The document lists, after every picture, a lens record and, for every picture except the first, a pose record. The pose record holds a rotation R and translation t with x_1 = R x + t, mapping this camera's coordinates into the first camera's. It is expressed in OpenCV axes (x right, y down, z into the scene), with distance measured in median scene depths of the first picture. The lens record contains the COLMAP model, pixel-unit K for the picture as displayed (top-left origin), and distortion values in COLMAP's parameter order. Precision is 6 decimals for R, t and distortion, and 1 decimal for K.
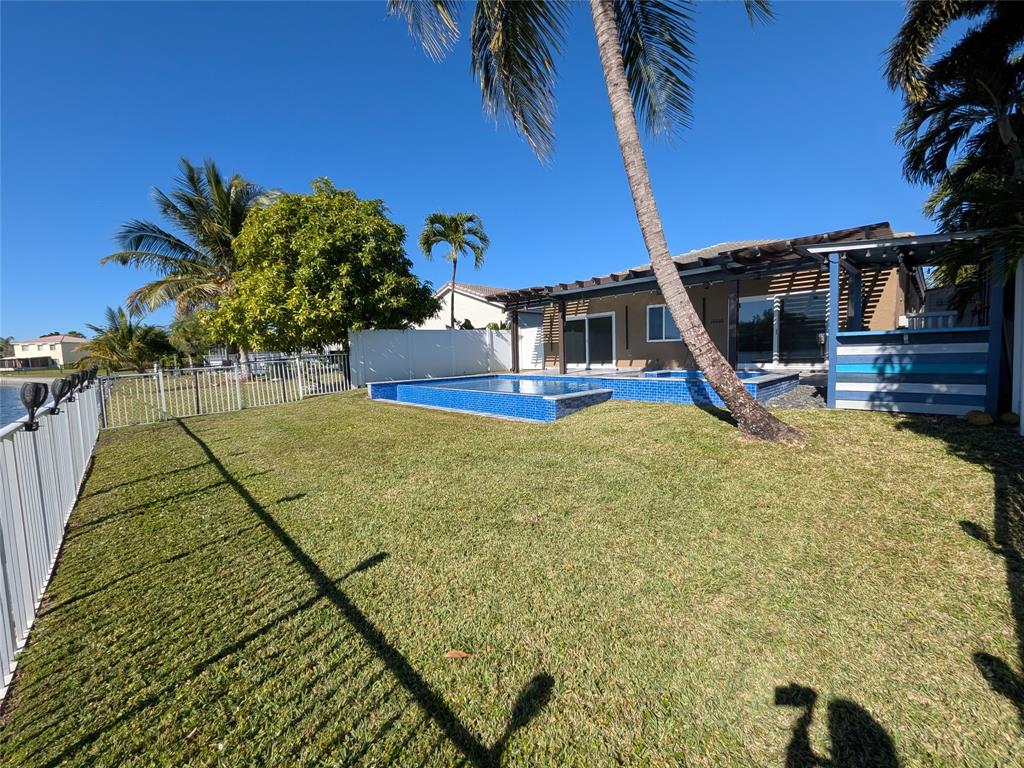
lens RADIAL K [[408.7, 0, 513.5], [0, 408.7, 383.8], [0, 0, 1]] dist [0.001559, -0.000680]
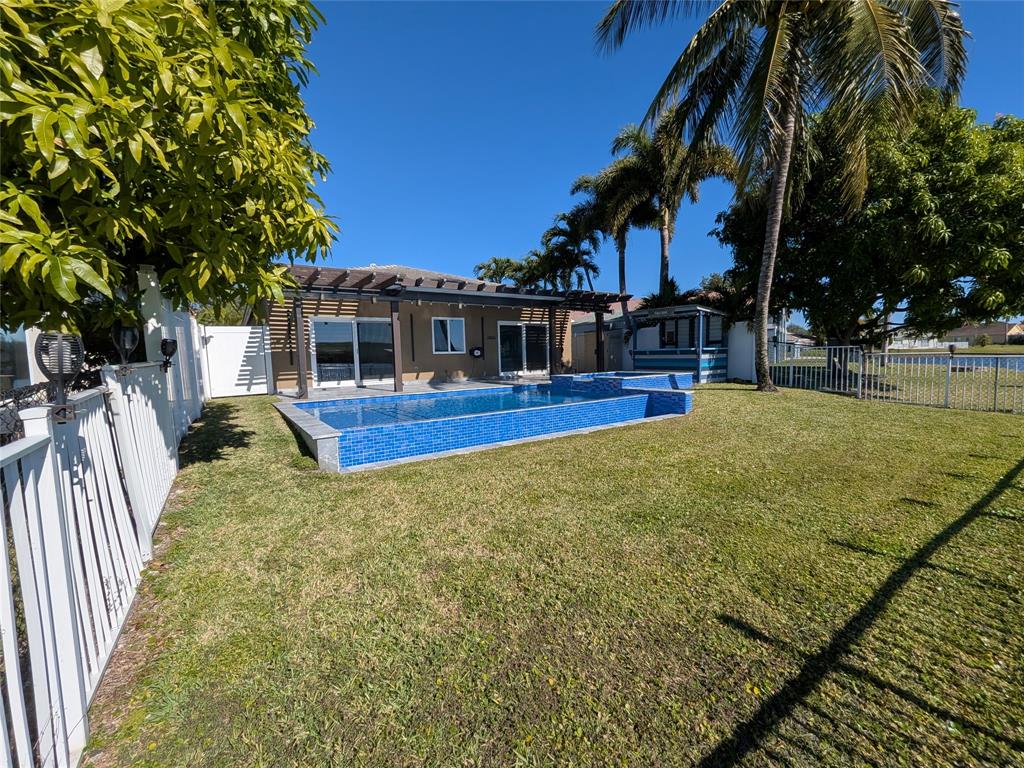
lens RADIAL K [[400.4, 0, 512.0], [0, 400.4, 384.0], [0, 0, 1]] dist [0.000301, -0.000122]
pose [[0.179126, -0.043669, 0.982857, -0.580052], [0.098610, 0.994780, 0.026227, -0.036289], [-0.978872, 0.092222, 0.182497, 0.639971]]
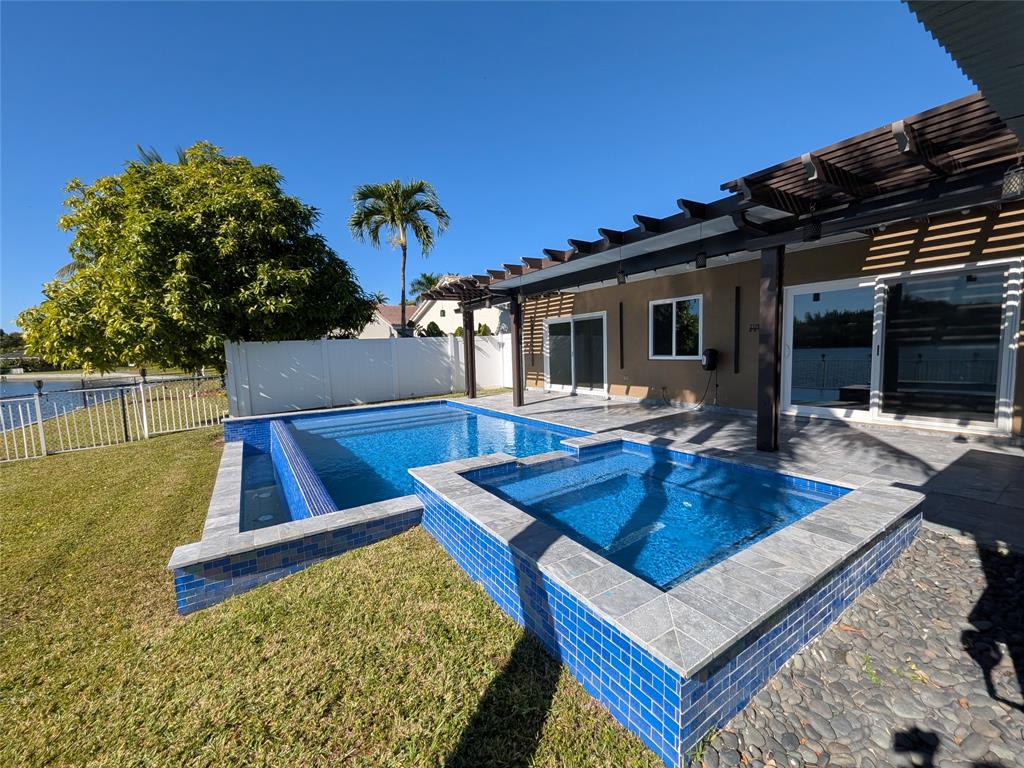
lens RADIAL K [[408.7, 0, 513.5], [0, 408.7, 383.8], [0, 0, 1]] dist [0.001559, -0.000680]
pose [[0.981623, 0.016268, -0.190137, 0.238090], [-0.013648, 0.999793, 0.015080, -0.069653], [0.190343, -0.012208, 0.981642, 0.335153]]
